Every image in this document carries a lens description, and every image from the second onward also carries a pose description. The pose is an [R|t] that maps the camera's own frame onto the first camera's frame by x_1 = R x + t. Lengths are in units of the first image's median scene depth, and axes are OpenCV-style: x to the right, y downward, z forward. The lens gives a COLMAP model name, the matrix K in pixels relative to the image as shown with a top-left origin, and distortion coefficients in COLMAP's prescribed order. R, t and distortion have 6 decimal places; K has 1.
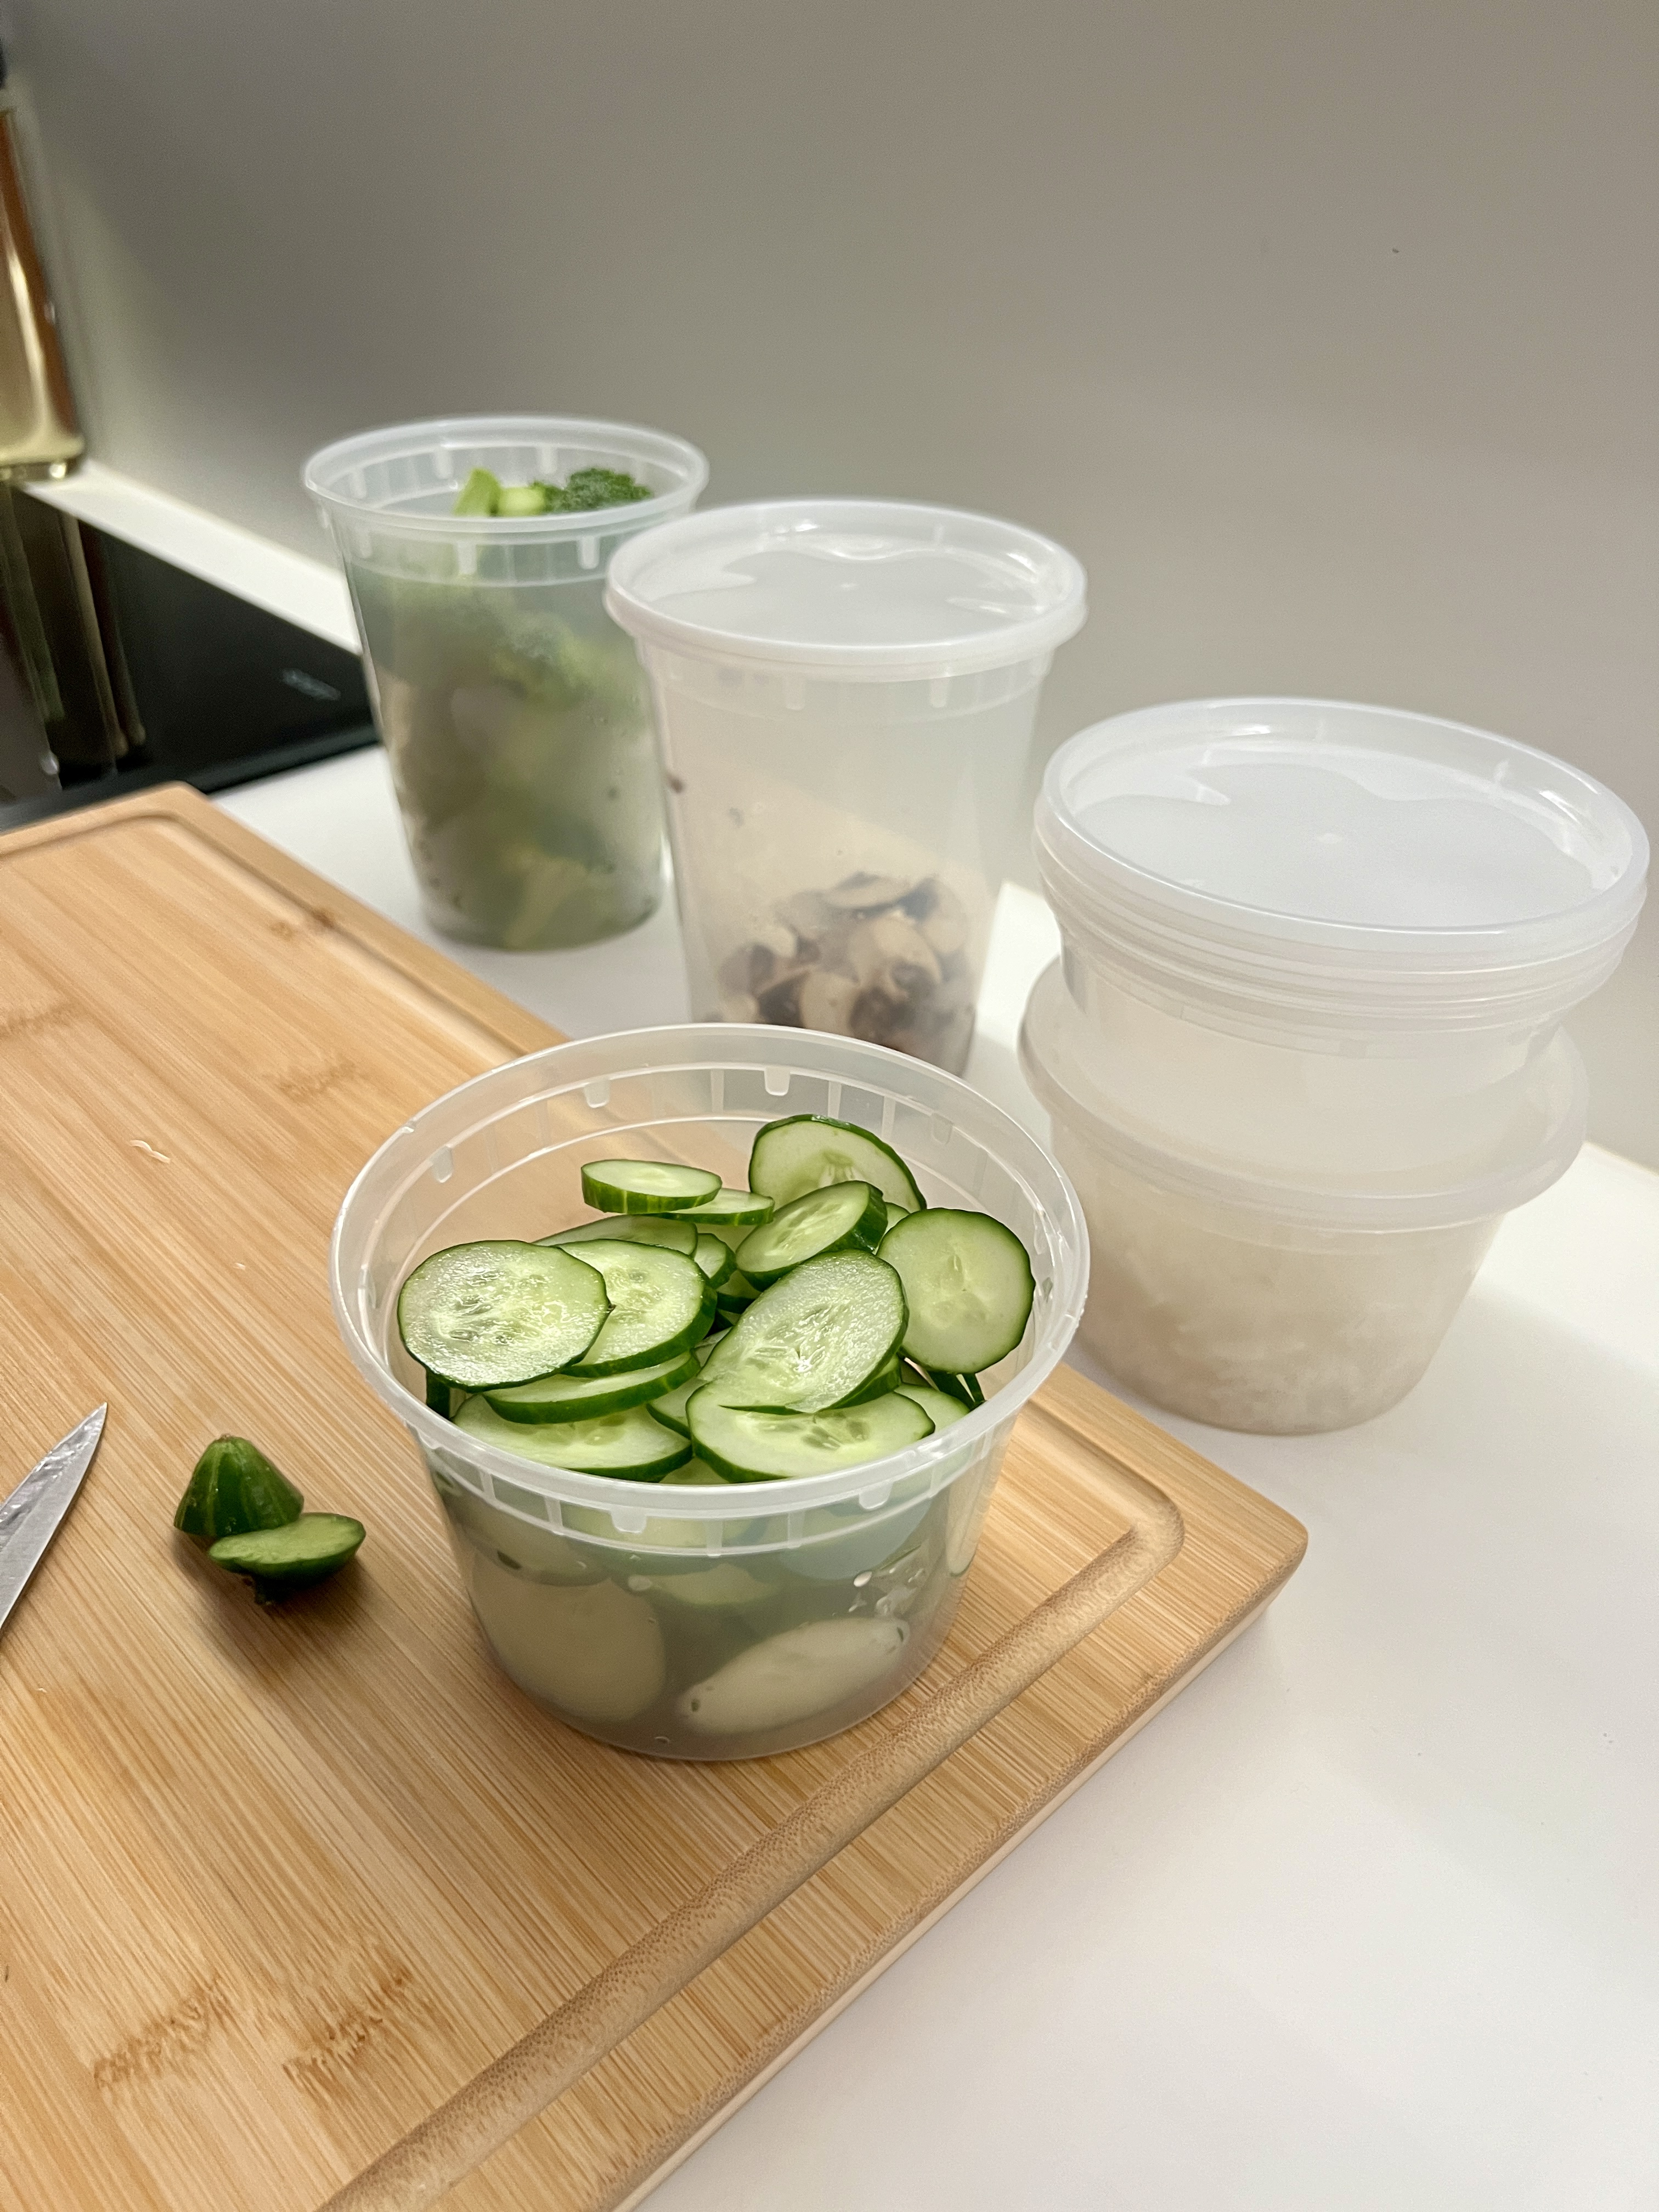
lens RADIAL K [[1664.7, 0, 829.5], [0, 1664.7, 1106.0], [0, 0, 1]] dist [-0.004042, -0.002630]
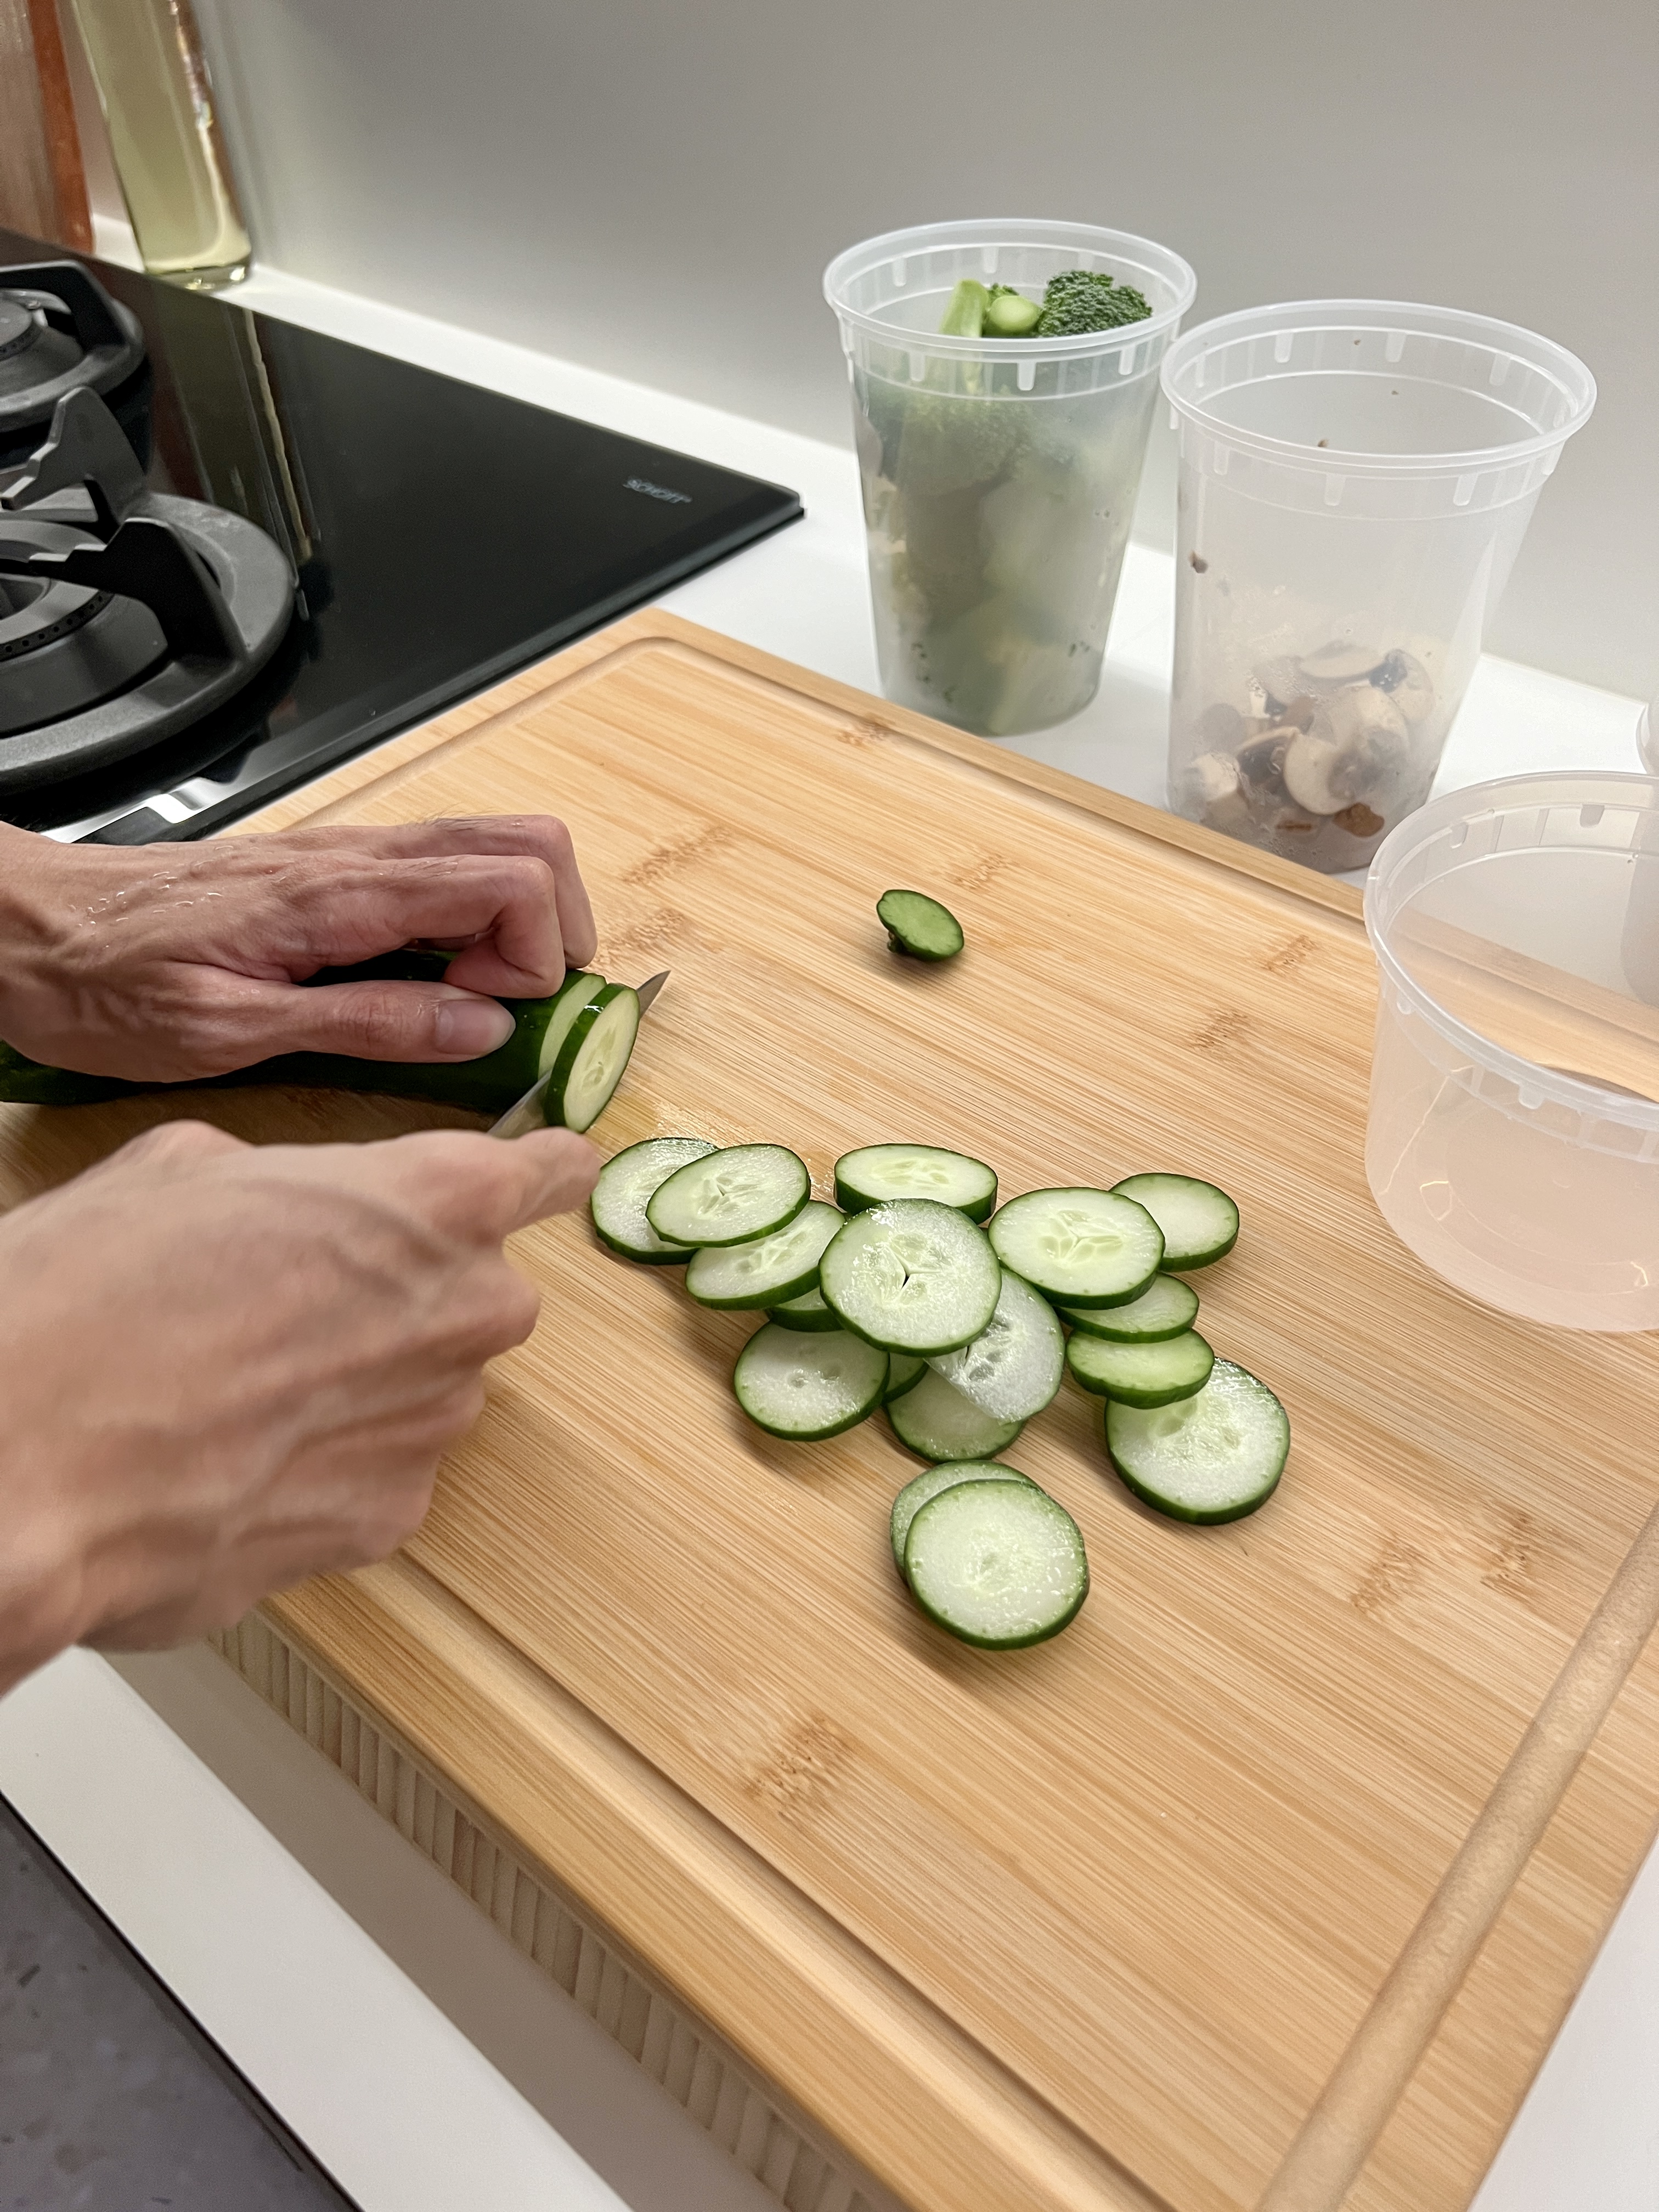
lens RADIAL K [[1695.6, 0, 829.5], [0, 1695.6, 1106.0], [0, 0, 1]] dist [0.004055, 0.002663]
pose [[0.991889, -0.109342, 0.064815, -0.450041], [0.098497, 0.983492, 0.151799, -0.039172], [-0.080343, -0.144183, 0.986284, -0.143935]]
